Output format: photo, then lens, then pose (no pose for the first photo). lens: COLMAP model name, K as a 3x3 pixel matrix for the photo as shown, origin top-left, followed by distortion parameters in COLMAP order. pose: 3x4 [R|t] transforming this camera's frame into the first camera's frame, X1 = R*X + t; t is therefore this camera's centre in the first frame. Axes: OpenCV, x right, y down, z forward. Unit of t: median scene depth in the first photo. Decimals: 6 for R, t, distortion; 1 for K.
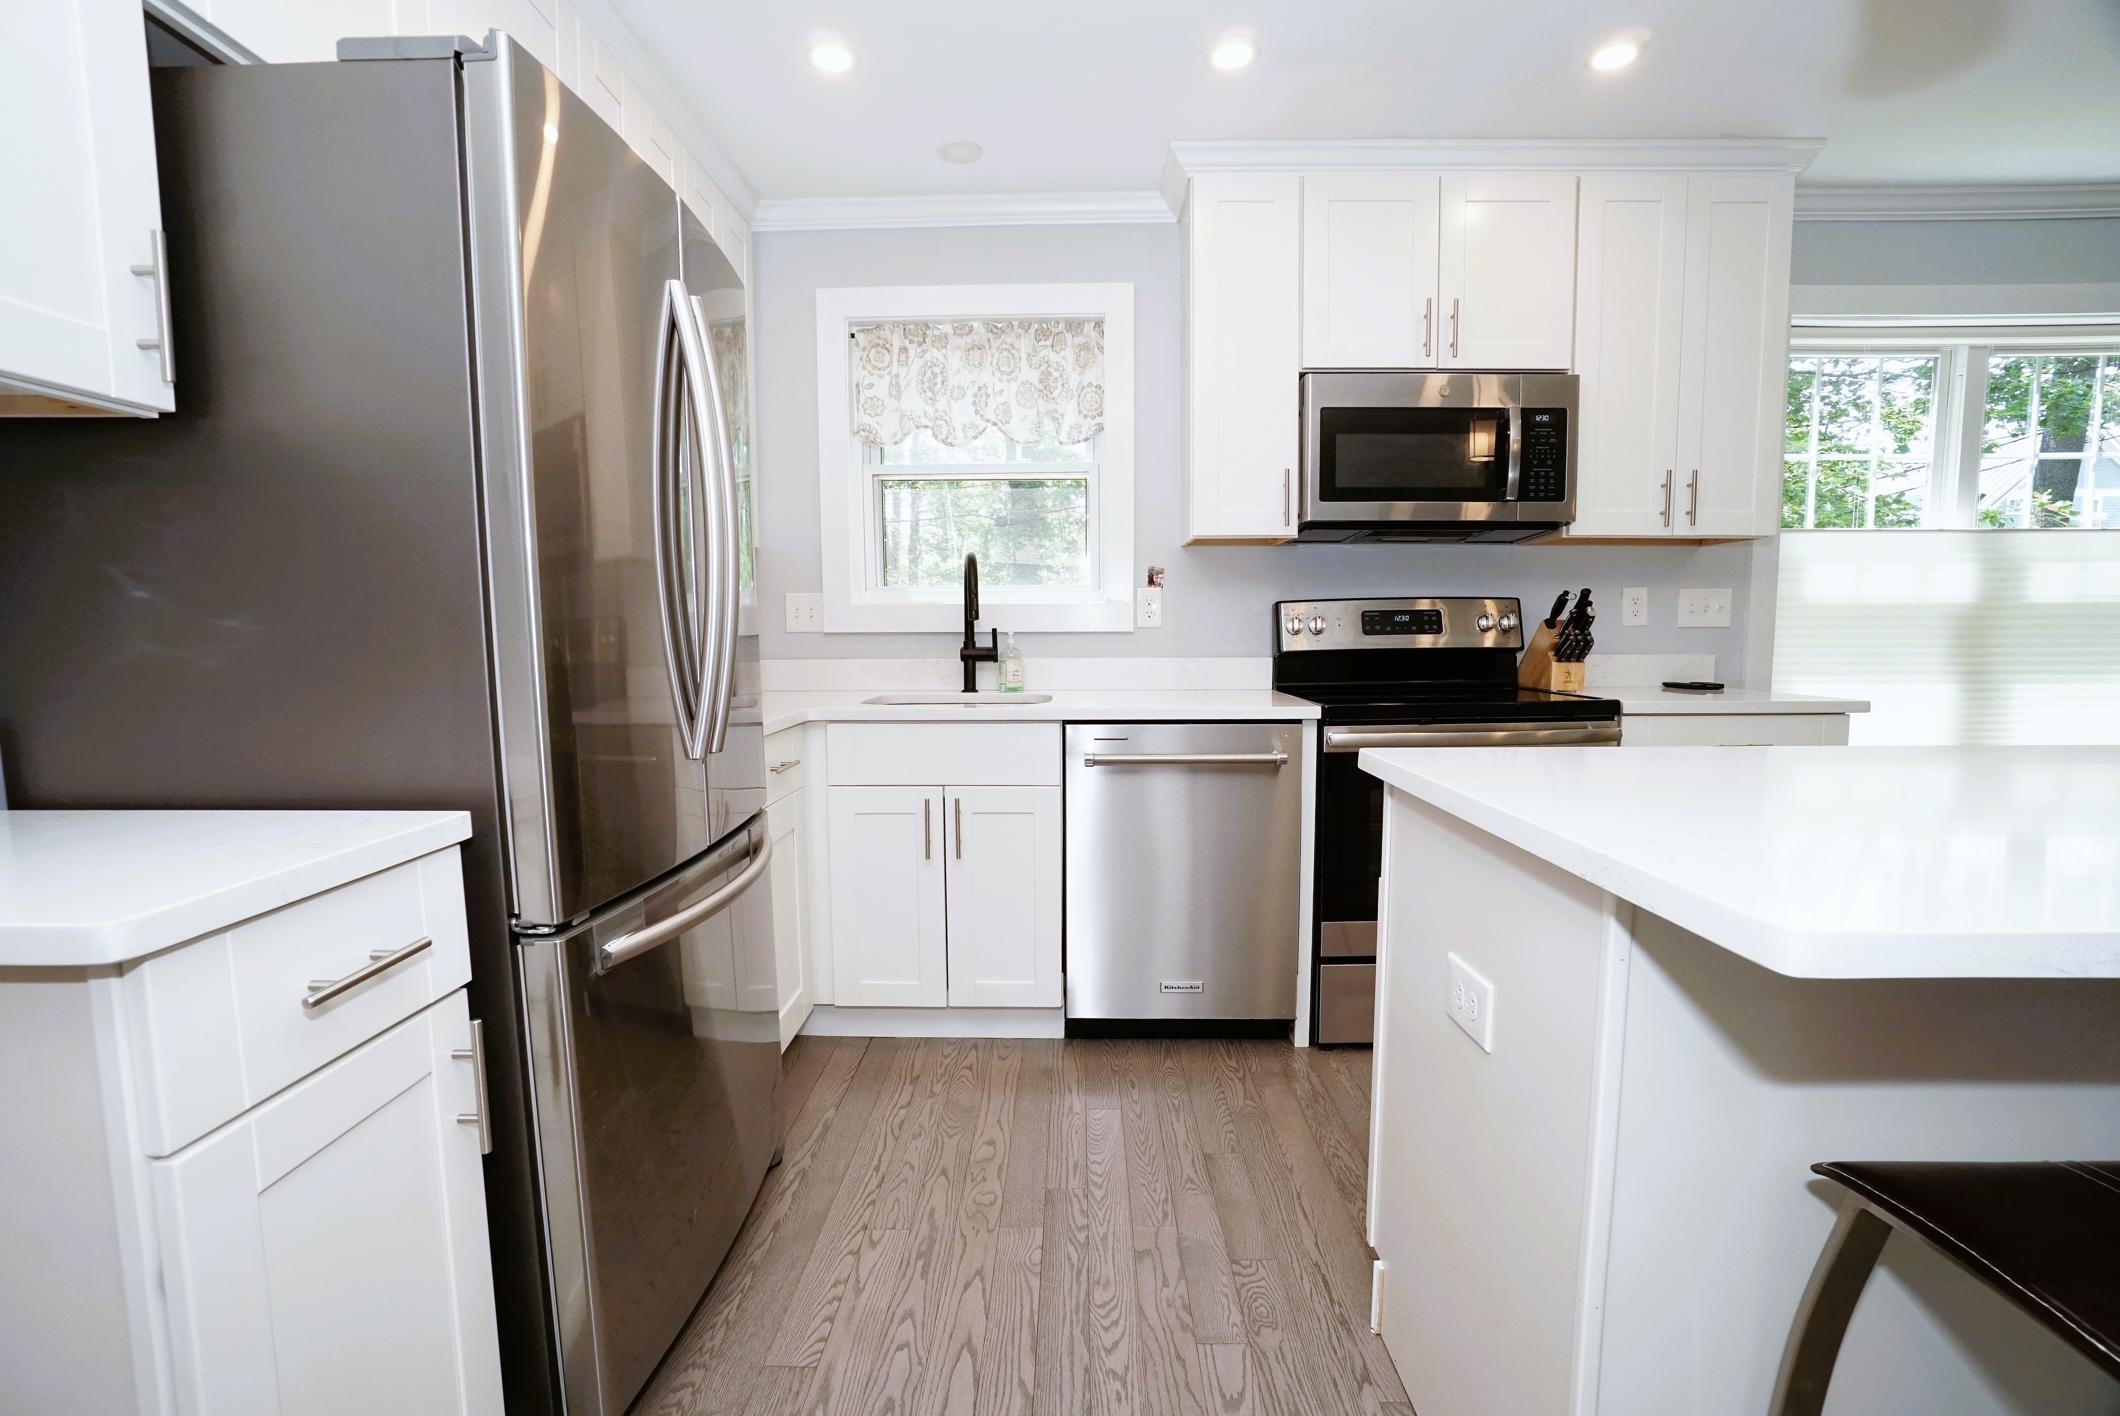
lens RADIAL K [[955.7, 0, 1052.2], [0, 955.7, 720.2], [0, 0, 1]] dist [-0.067451, 0.027235]
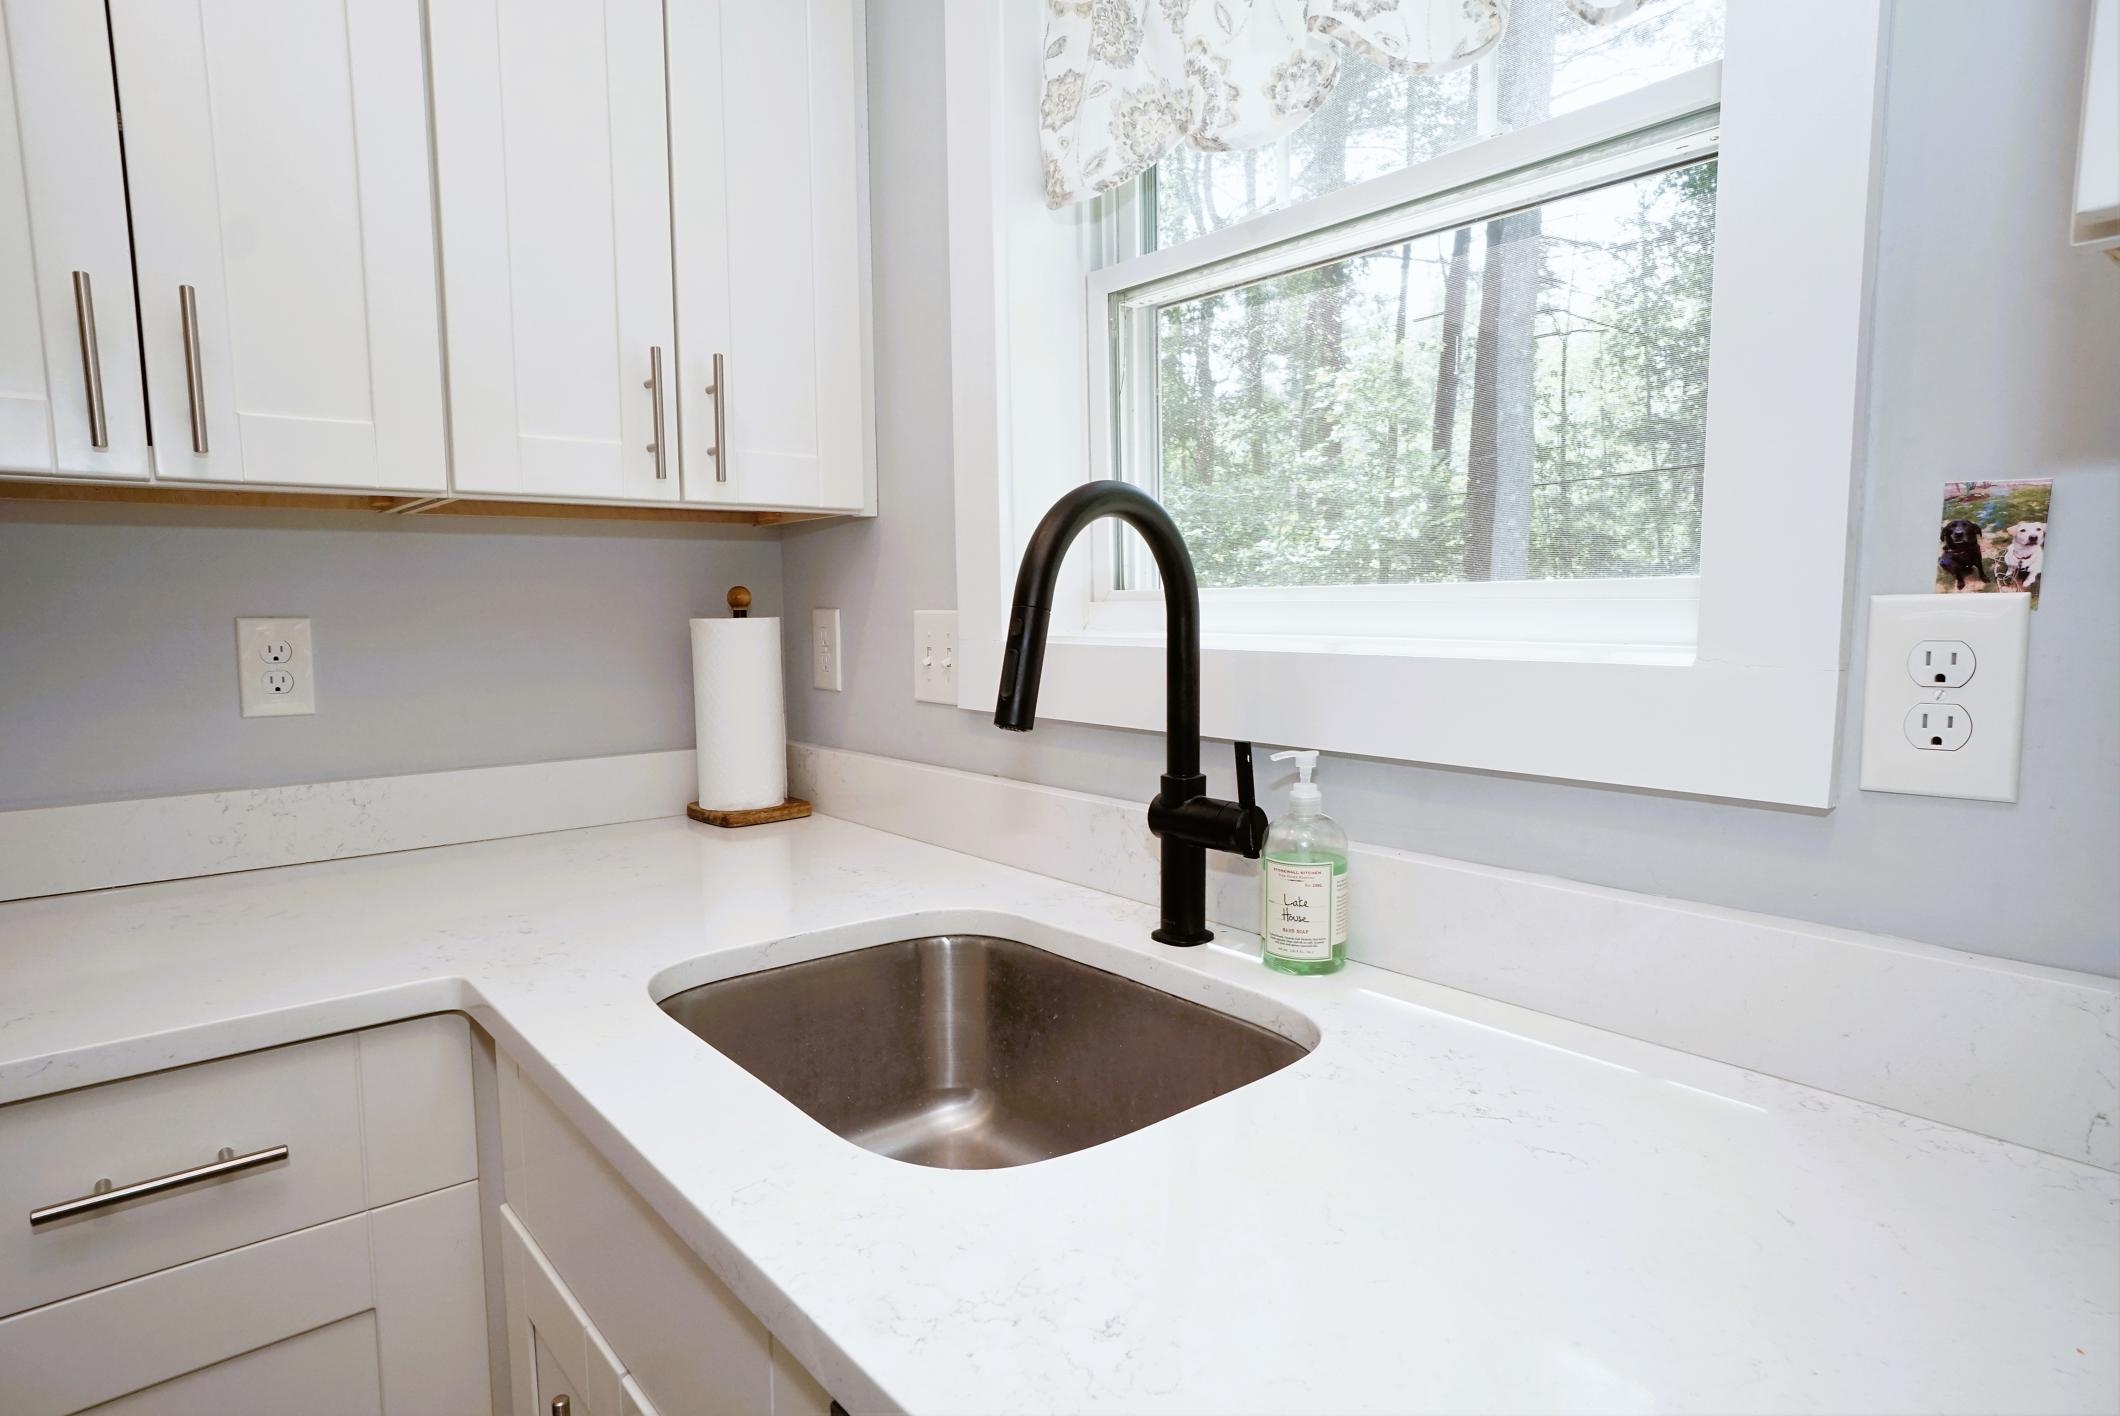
lens RADIAL K [[1142.8, 0, 1061.2], [0, 1142.8, 719.7], [0, 0, 1]] dist [-0.025304, 0.000098]
pose [[0.665595, 0.074952, -0.742540, 0.171078], [-0.069228, 0.996855, 0.038568, -0.121857], [0.743095, 0.025734, 0.668691, 0.791377]]
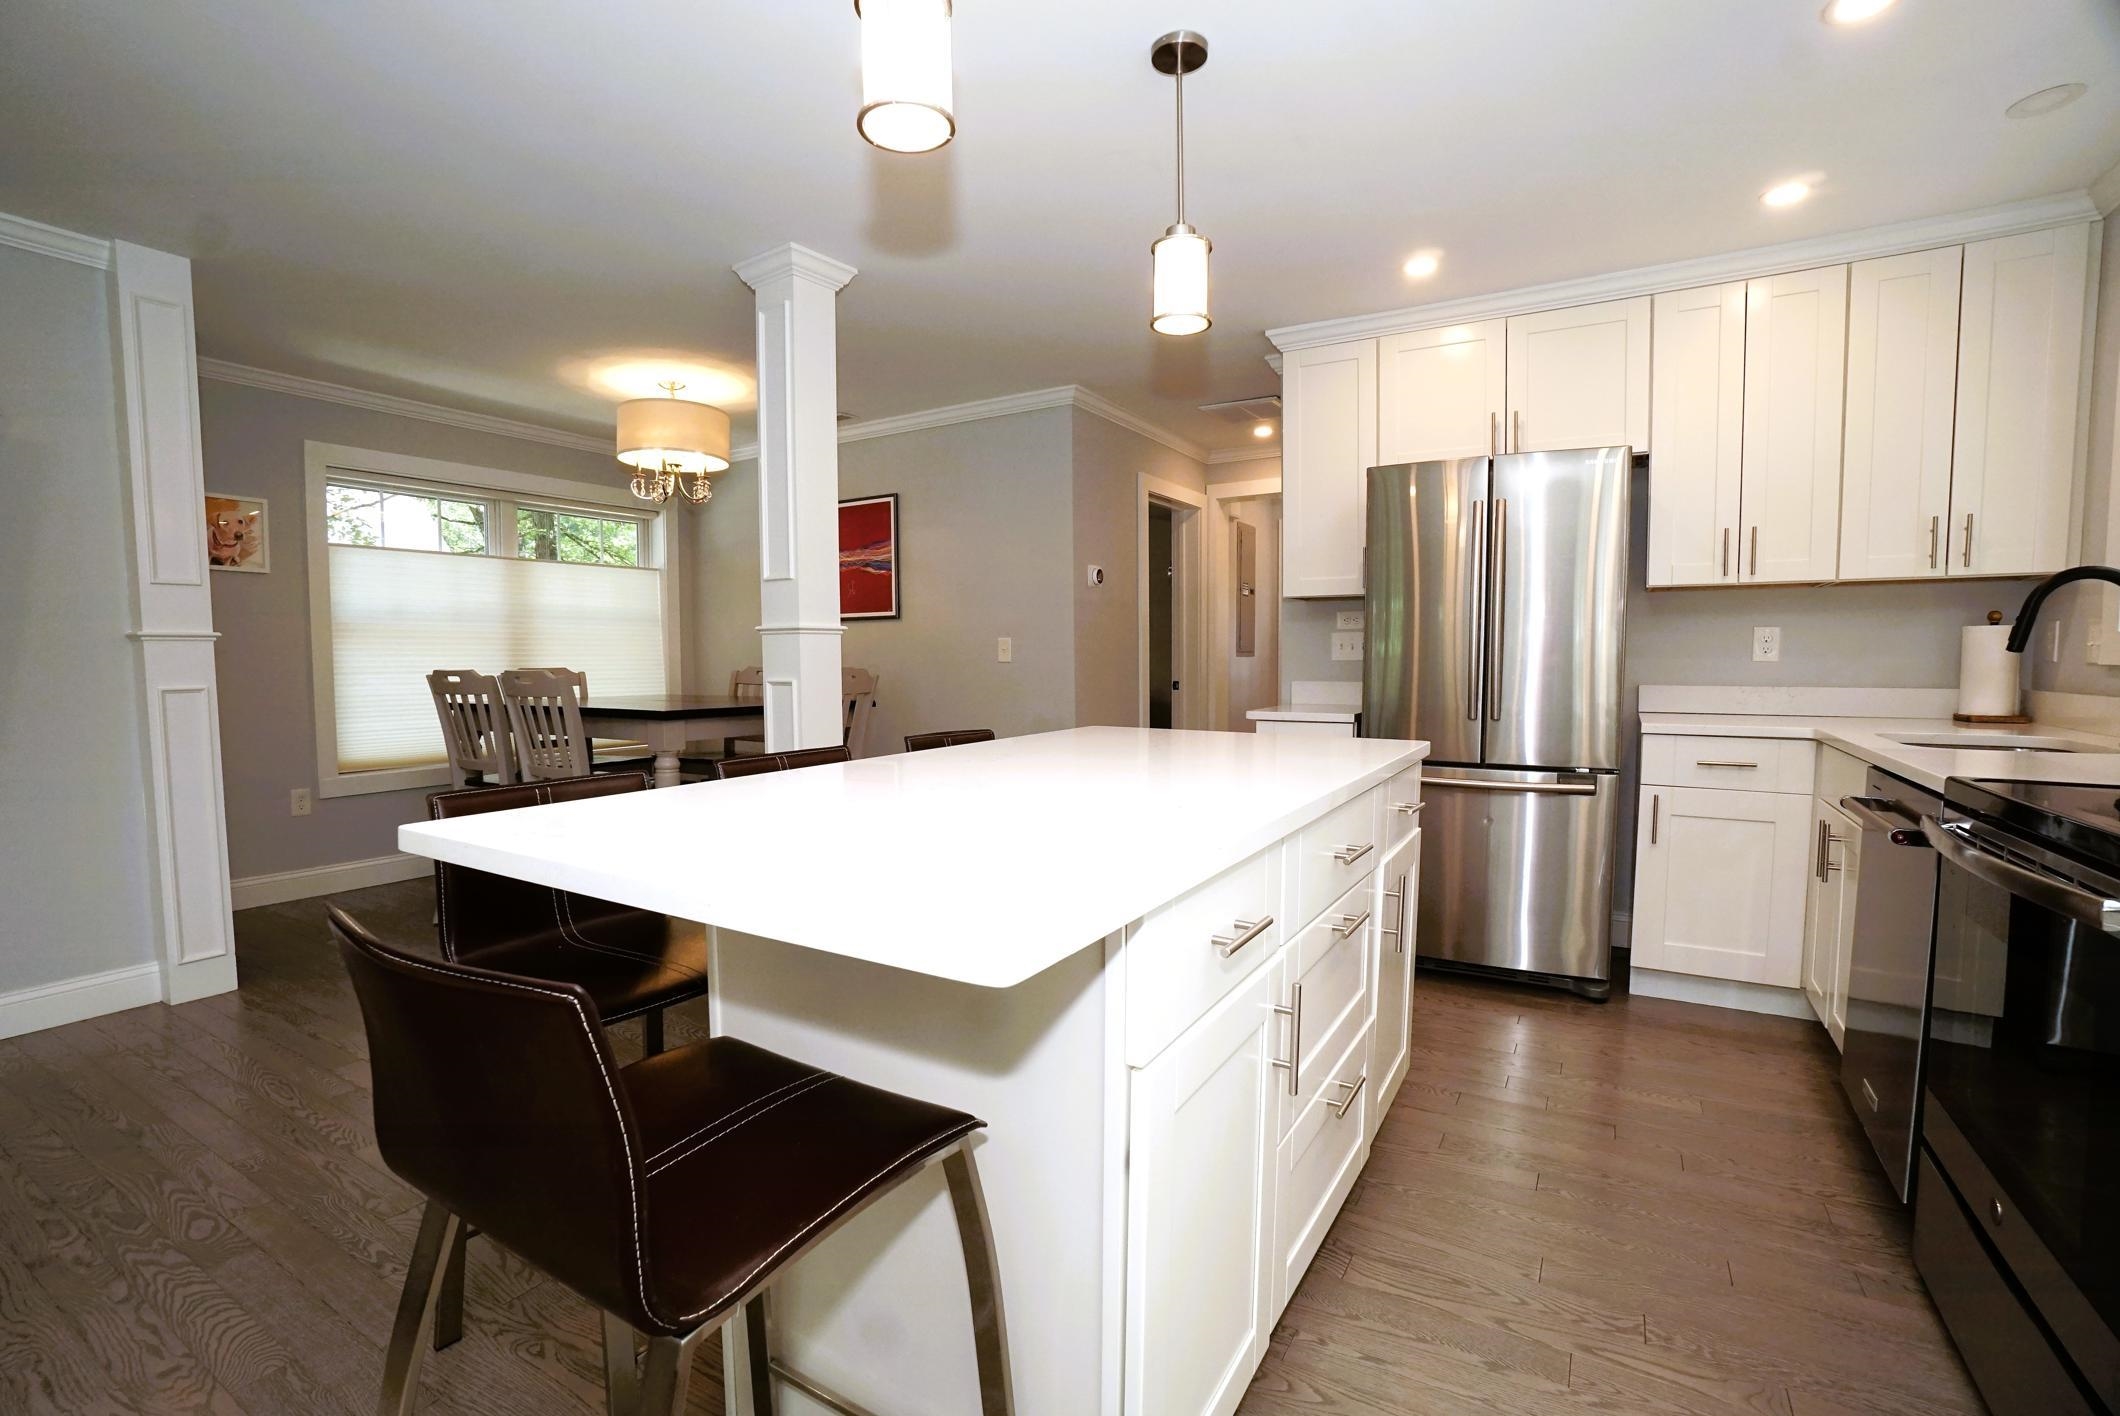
lens RADIAL K [[955.7, 0, 1052.2], [0, 955.7, 720.2], [0, 0, 1]] dist [-0.067451, 0.027235]
pose [[-0.493545, 0.069641, -0.866928, 1.059937], [-0.075886, 0.989539, 0.122692, -0.079798], [0.866403, 0.126342, -0.483098, 0.658831]]
